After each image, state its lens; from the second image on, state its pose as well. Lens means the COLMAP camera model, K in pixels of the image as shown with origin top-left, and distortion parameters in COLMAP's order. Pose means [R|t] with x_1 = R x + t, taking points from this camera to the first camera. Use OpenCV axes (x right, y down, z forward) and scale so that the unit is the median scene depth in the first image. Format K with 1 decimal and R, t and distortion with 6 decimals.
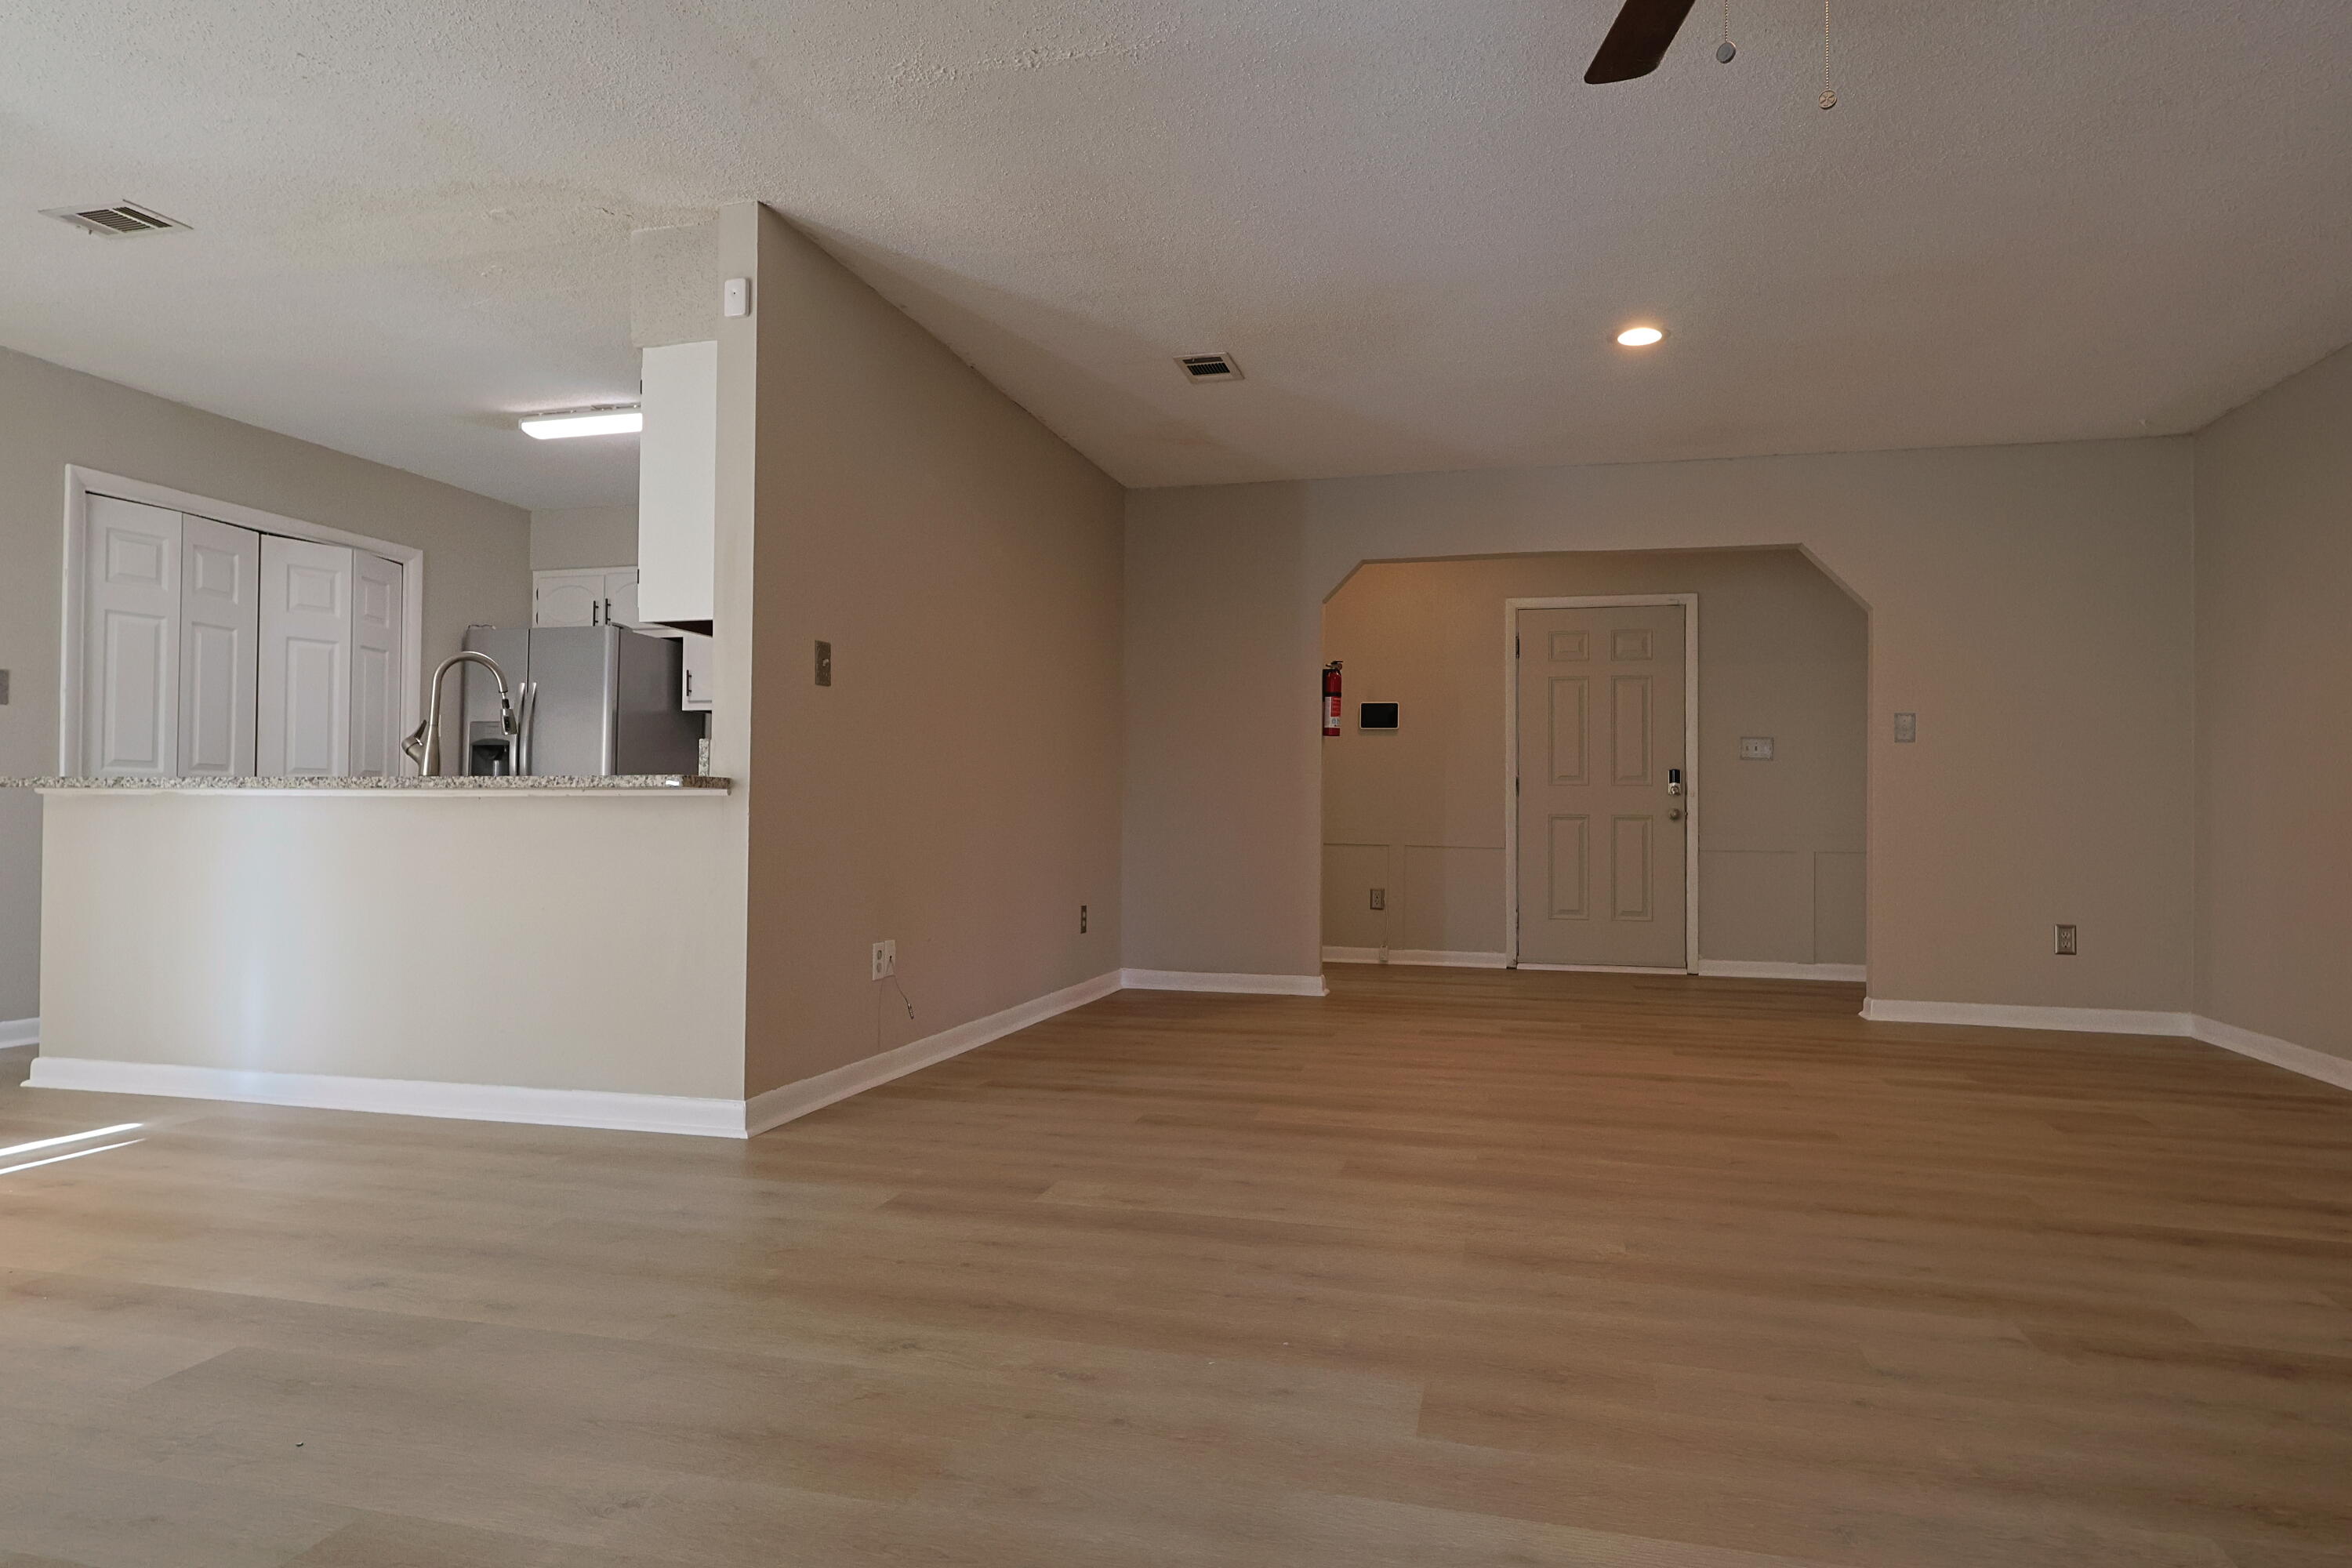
lens RADIAL K [[1351.6, 0, 1176.0], [0, 1351.6, 784.0], [0, 0, 1]] dist [0.005011, -0.002577]
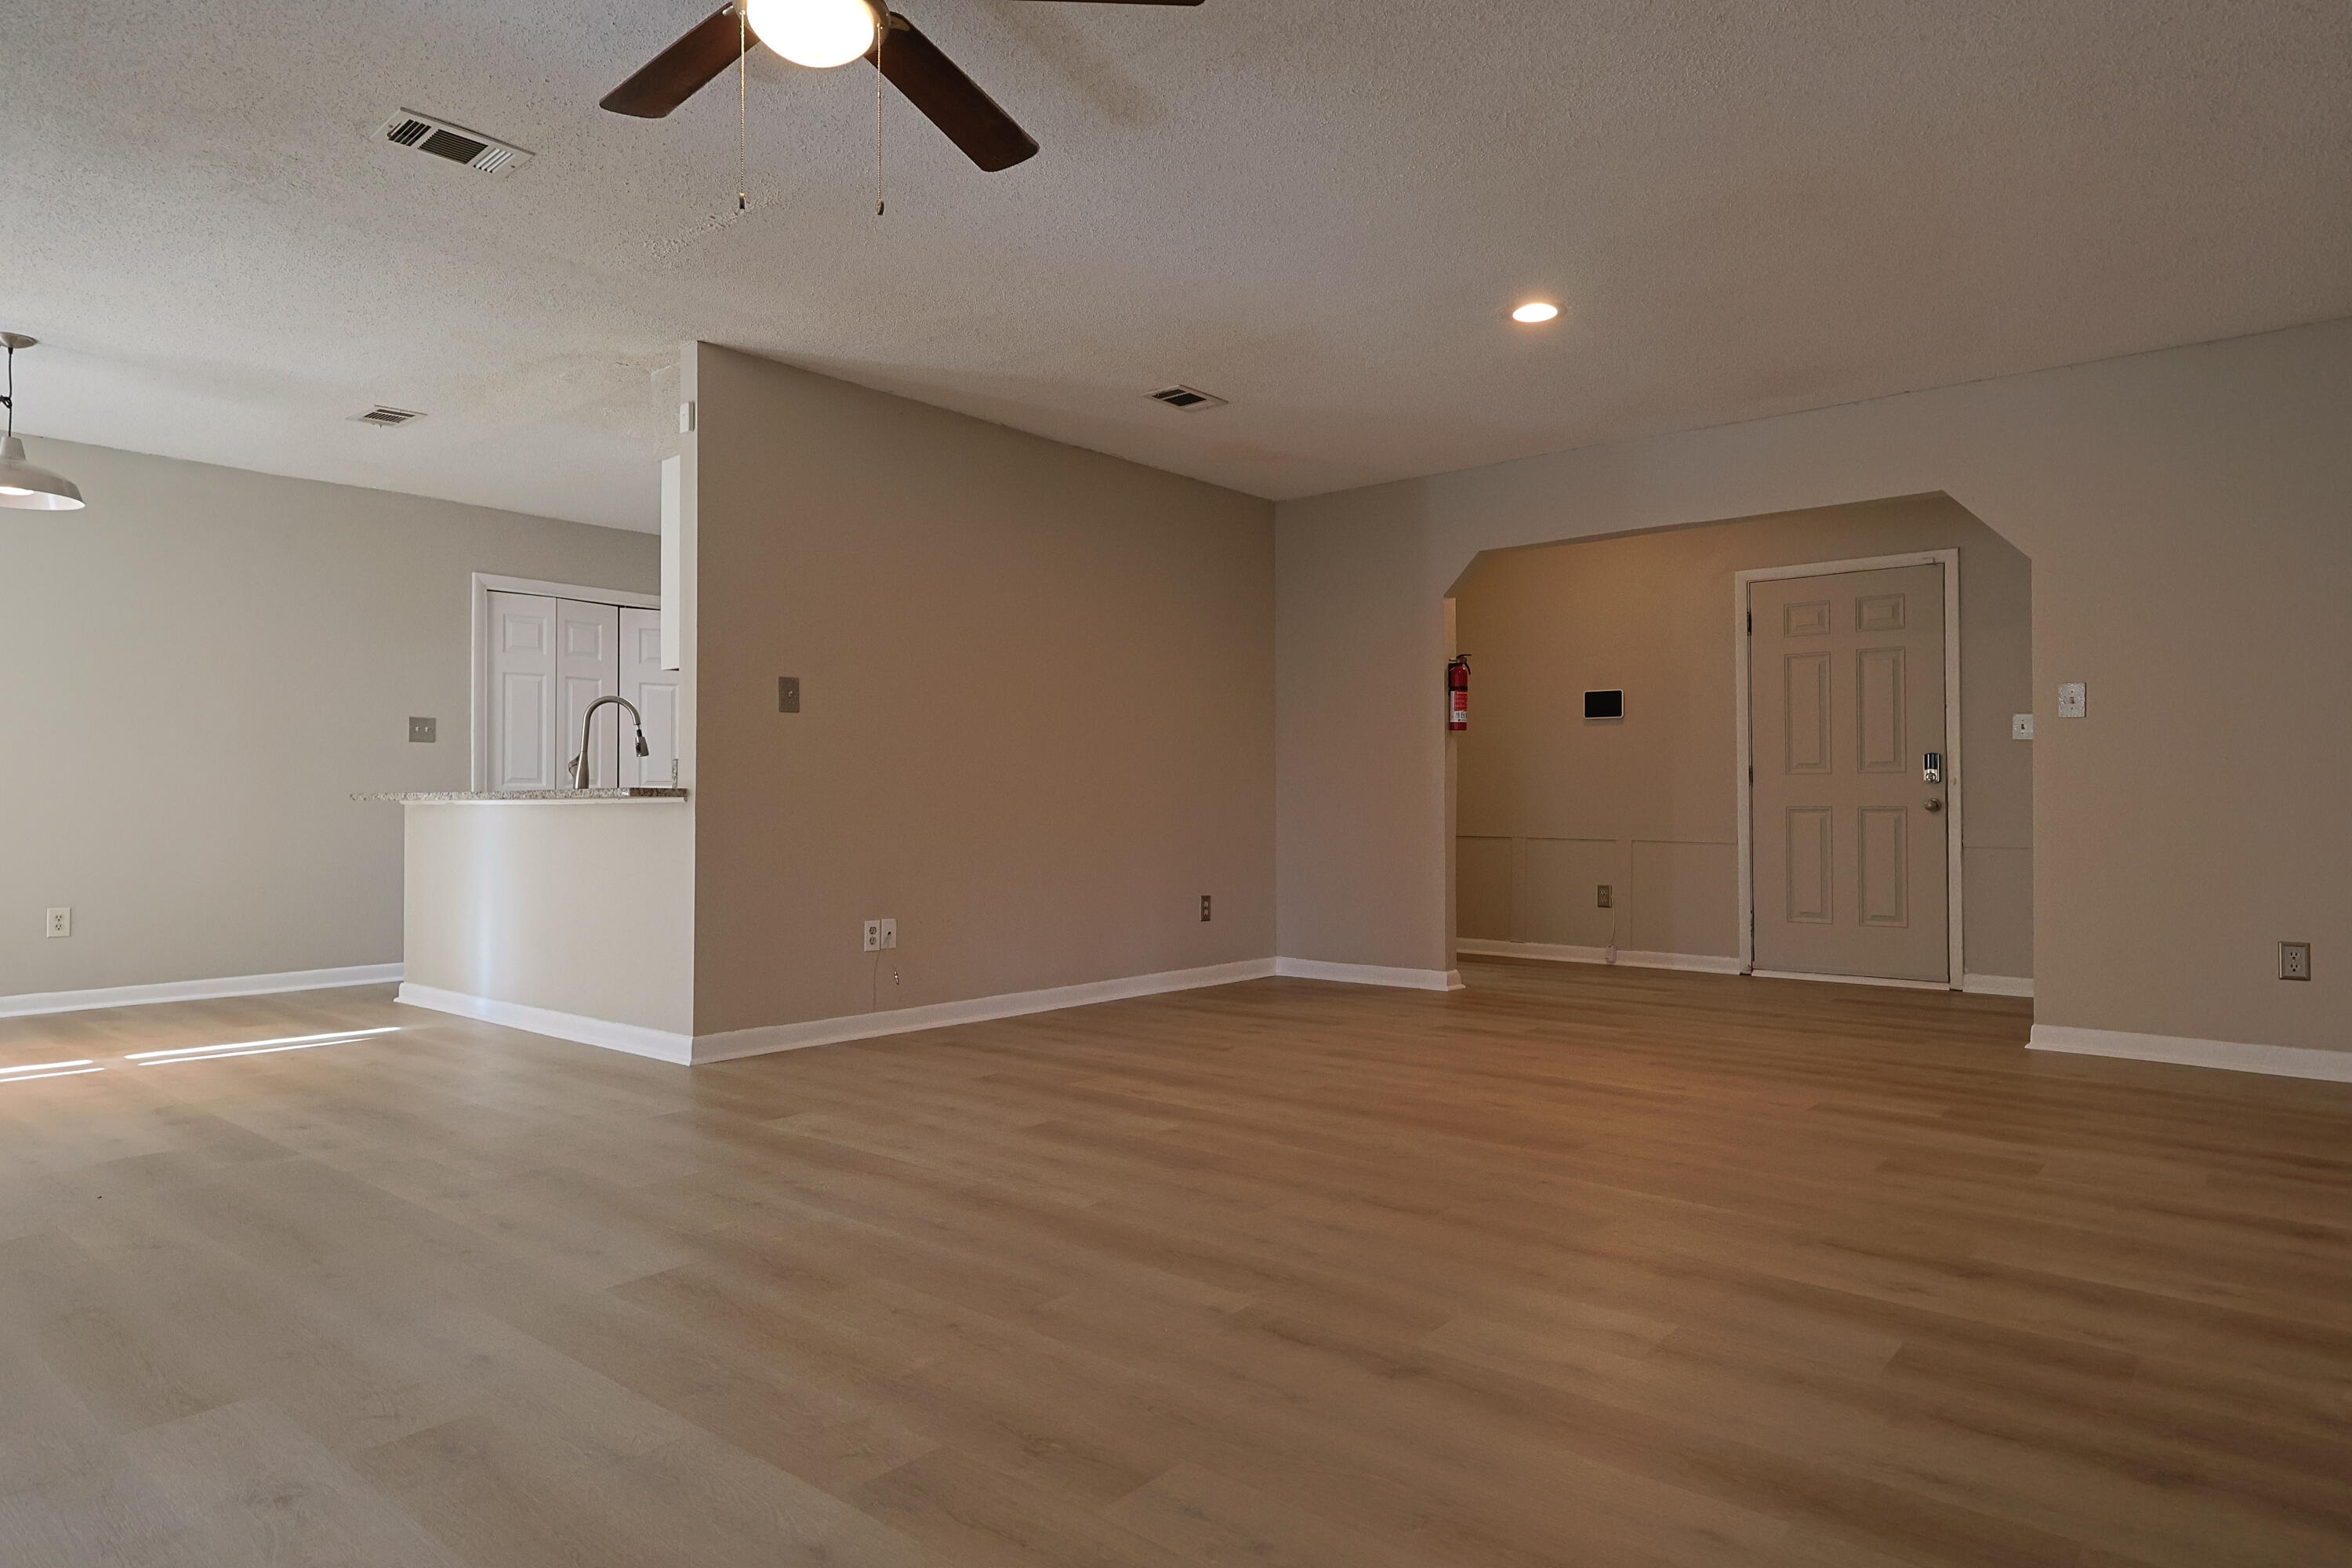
lens RADIAL K [[1351.6, 0, 1176.0], [0, 1351.6, 784.0], [0, 0, 1]] dist [0.005011, -0.002577]
pose [[0.907406, -0.015661, -0.419964, 0.349317], [0.017933, 0.999838, 0.001462, -0.001300], [0.419873, -0.008858, 0.907540, 0.009721]]
